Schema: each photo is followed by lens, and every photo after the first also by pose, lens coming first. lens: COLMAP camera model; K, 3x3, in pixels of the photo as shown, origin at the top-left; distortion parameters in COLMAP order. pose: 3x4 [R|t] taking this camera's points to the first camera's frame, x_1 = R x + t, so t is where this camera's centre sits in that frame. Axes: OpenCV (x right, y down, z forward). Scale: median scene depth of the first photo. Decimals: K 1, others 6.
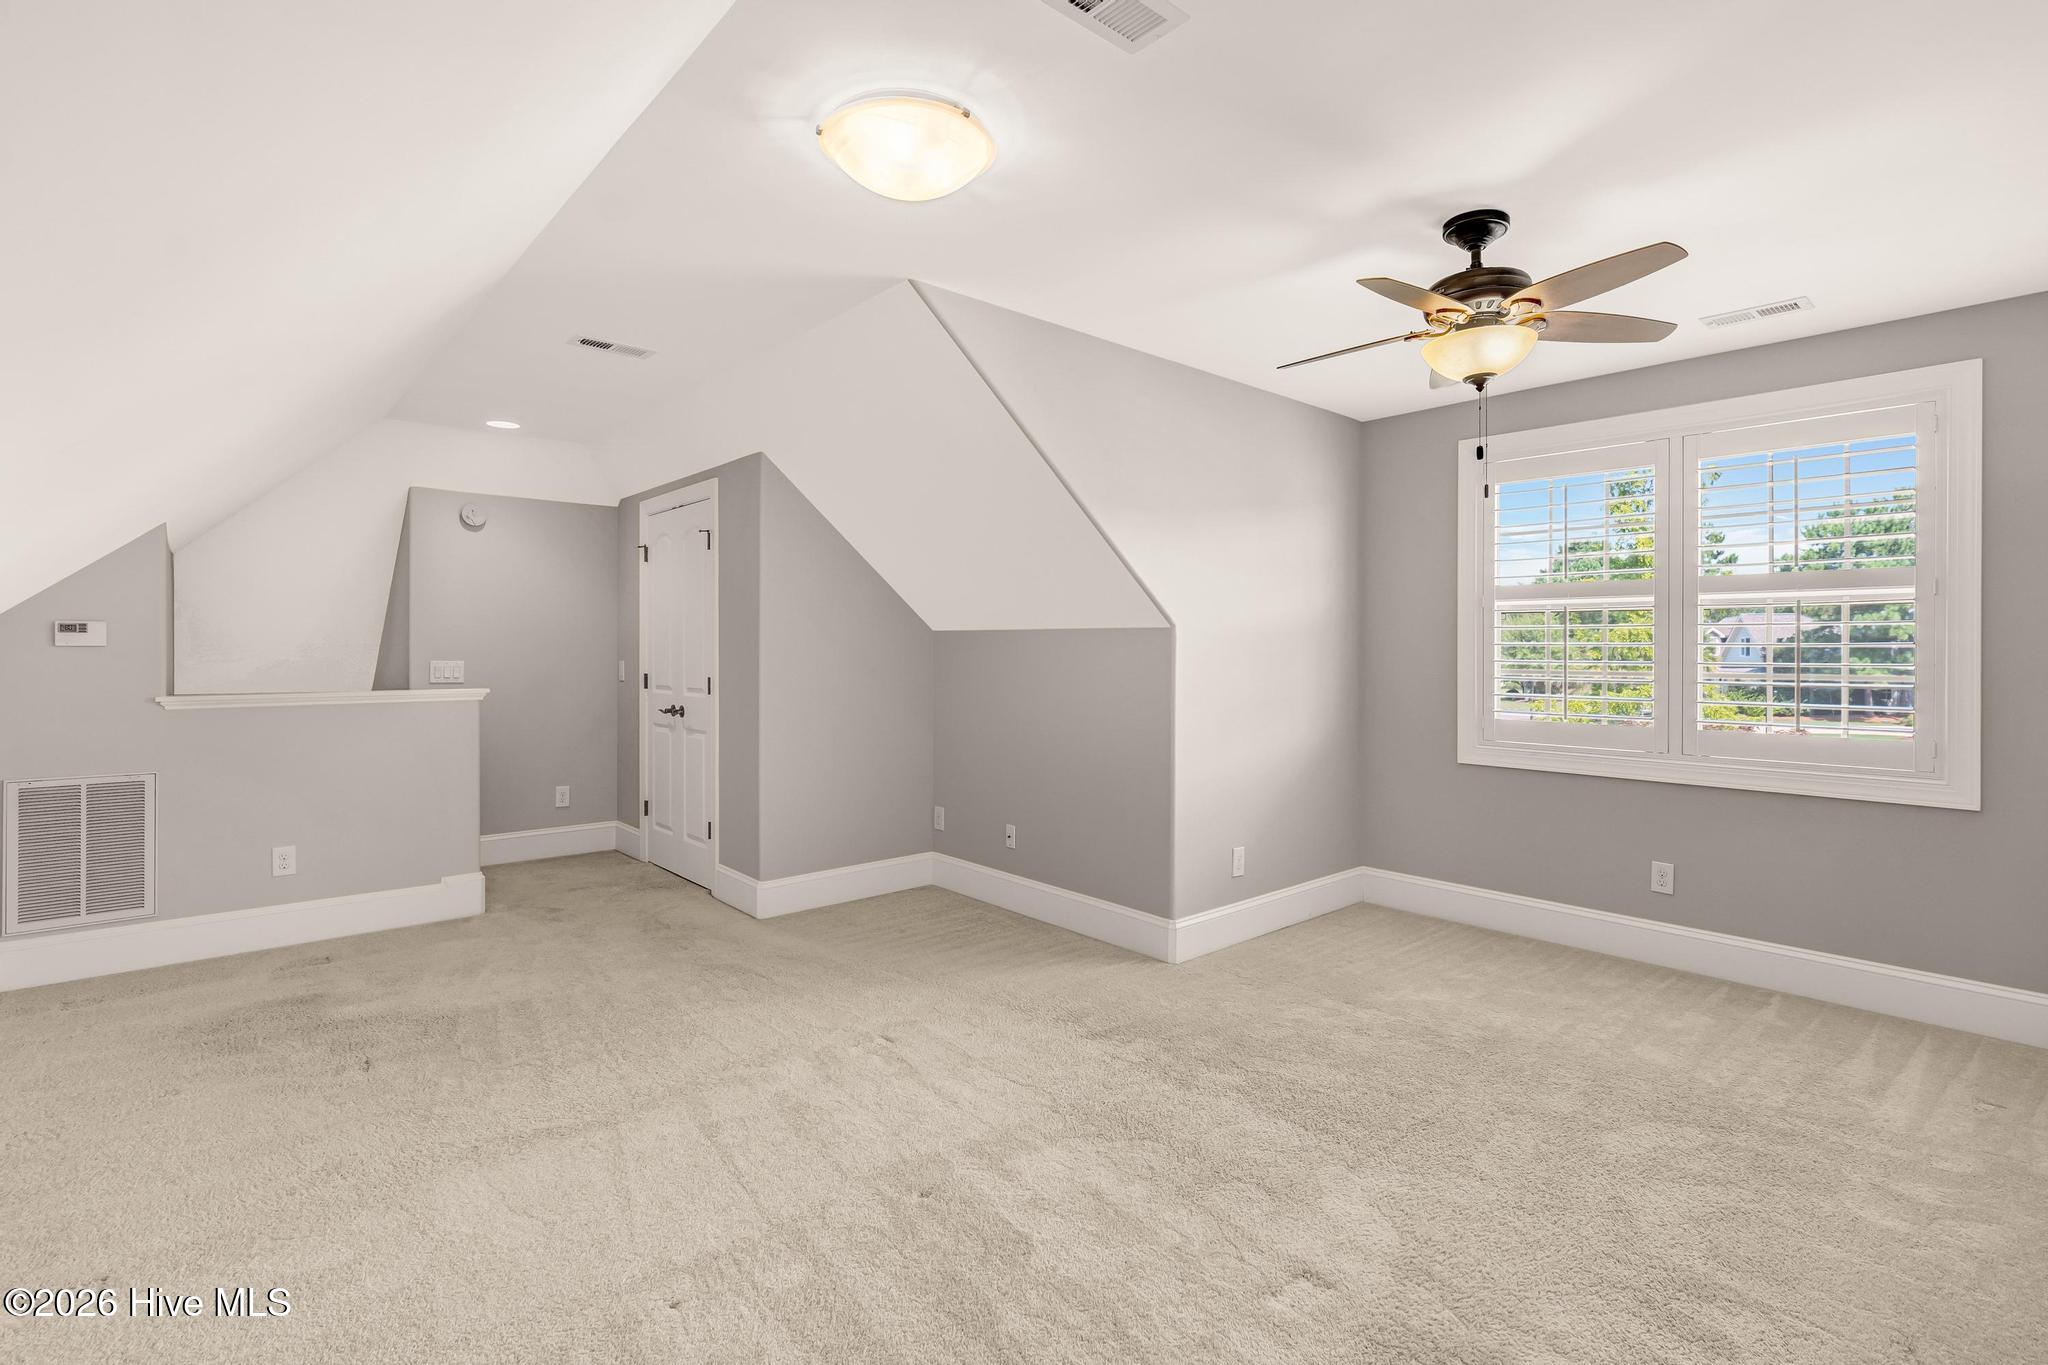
lens RADIAL K [[947.1, 0, 1032.4], [0, 947.1, 657.7], [0, 0, 1]] dist [-0.001519, -0.000135]
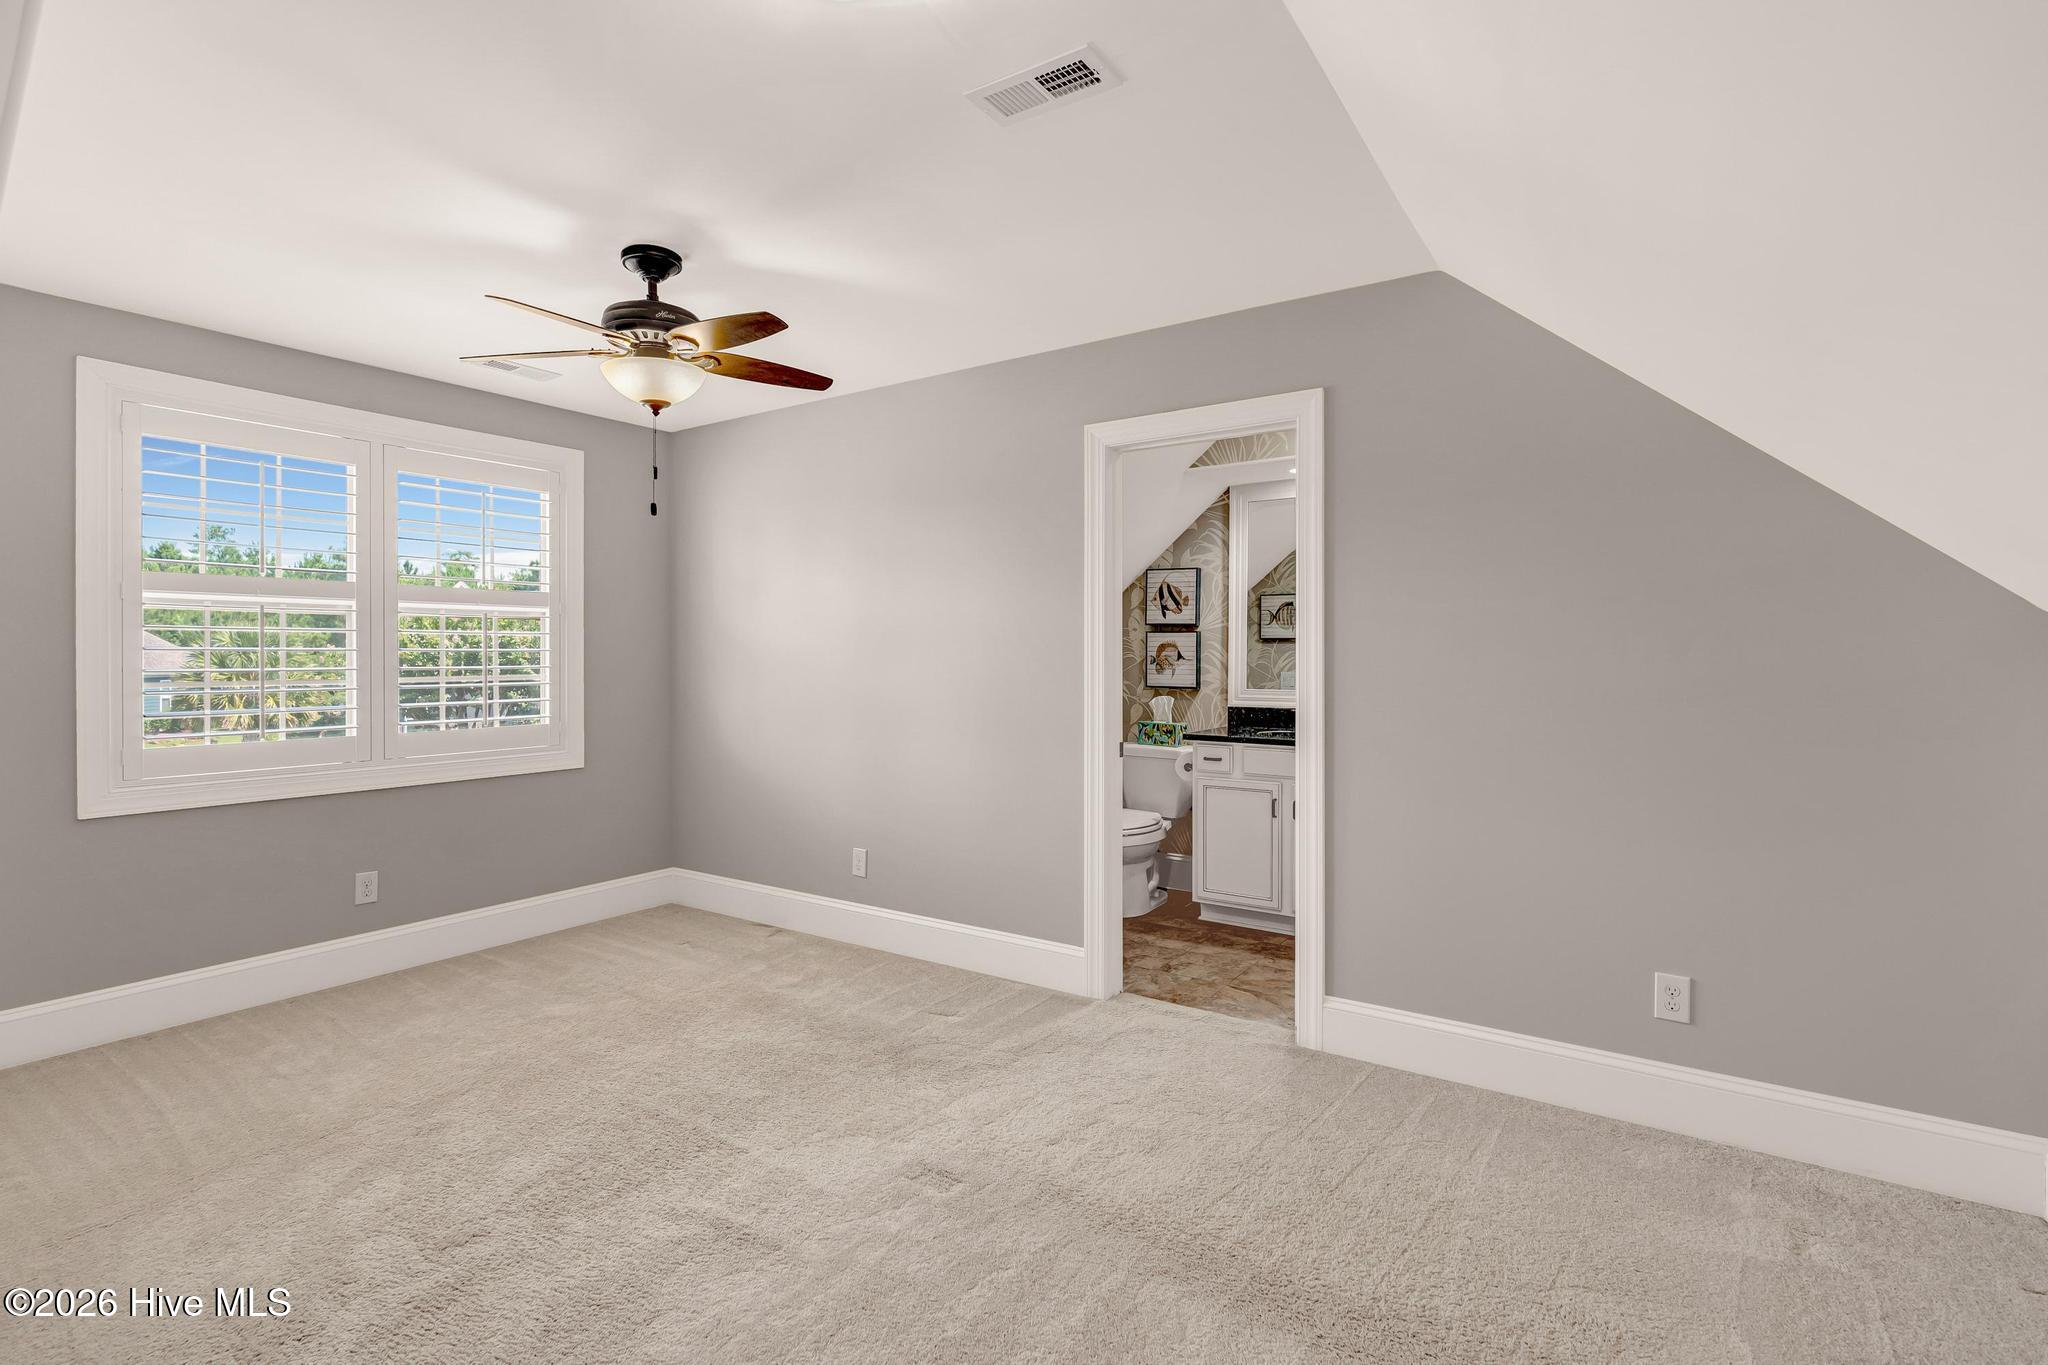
lens RADIAL K [[947.1, 0, 1032.4], [0, 947.1, 657.7], [0, 0, 1]] dist [-0.001519, -0.000135]
pose [[-0.242901, -0.004545, 0.970041, -0.507047], [0.011392, 0.999907, 0.007537, -0.006344], [-0.969984, 0.012881, -0.242826, 0.633064]]
